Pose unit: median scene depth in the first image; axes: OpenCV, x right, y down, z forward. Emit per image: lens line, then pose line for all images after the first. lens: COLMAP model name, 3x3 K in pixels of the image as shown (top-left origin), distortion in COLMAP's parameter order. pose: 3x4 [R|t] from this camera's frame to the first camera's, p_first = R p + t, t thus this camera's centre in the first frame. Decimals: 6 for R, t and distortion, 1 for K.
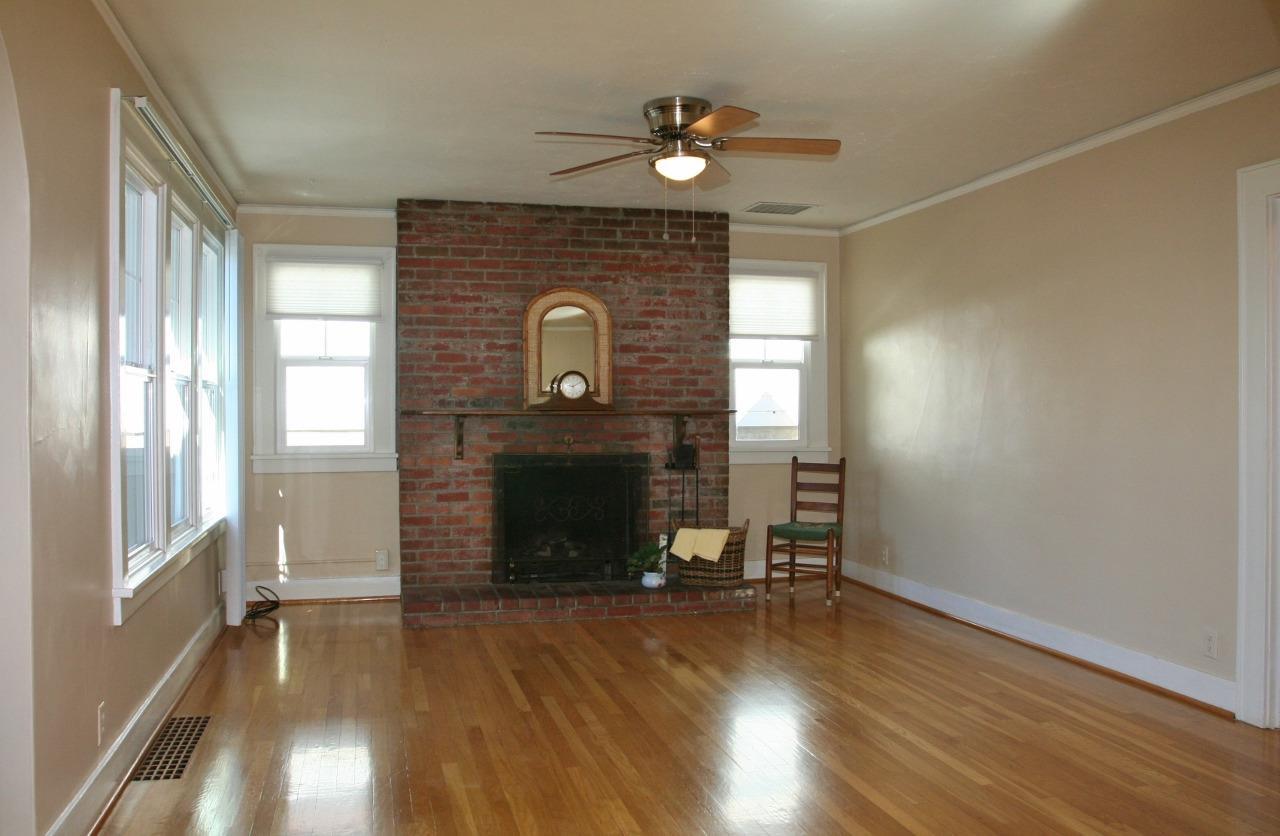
lens RADIAL K [[1030.5, 0, 637.6], [0, 1030.5, 423.3], [0, 0, 1]] dist [-0.095583, -0.001586]
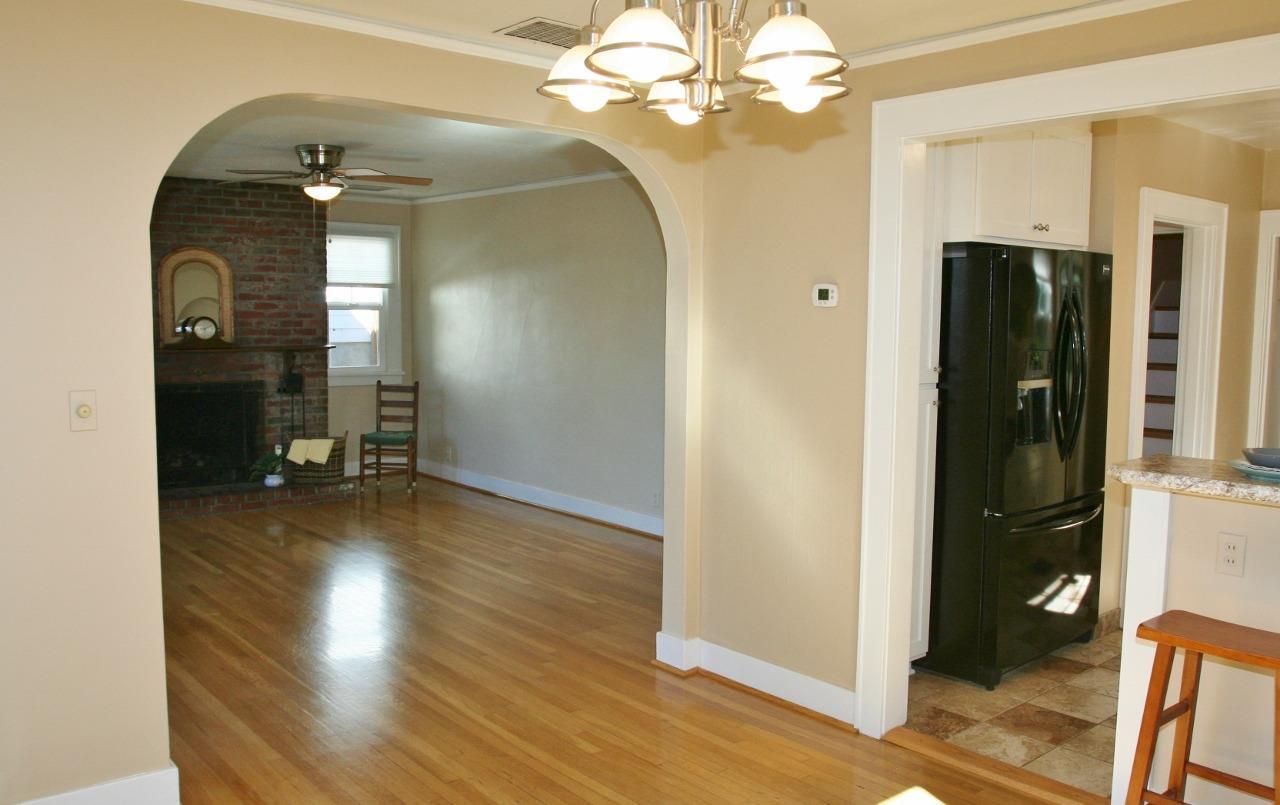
lens RADIAL K [[1068.0, 0, 638.1], [0, 1068.0, 410.6], [0, 0, 1]] dist [-0.060948, 0.000262]
pose [[0.903117, -0.027781, 0.428495, -0.136516], [-0.010072, 0.996260, 0.085819, -0.051687], [-0.429277, -0.081821, 0.899459, -0.370516]]
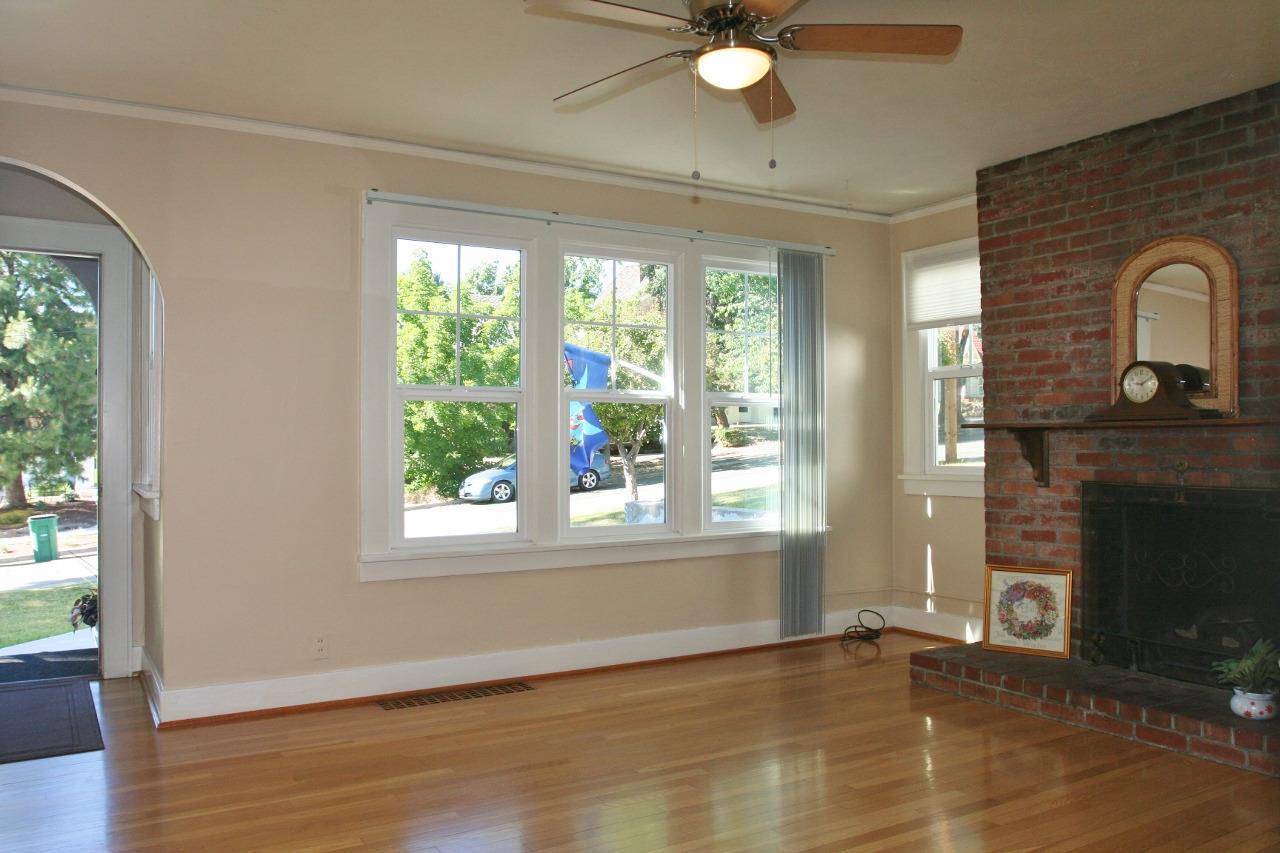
lens RADIAL K [[1020.6, 0, 639.2], [0, 1020.6, 425.7], [0, 0, 1]] dist [-0.057455, 0.013646]
pose [[0.279769, -0.017289, -0.959912, 0.463584], [-0.006599, 0.999780, -0.019930, 0.006096], [0.960045, 0.011911, 0.279594, 0.493292]]
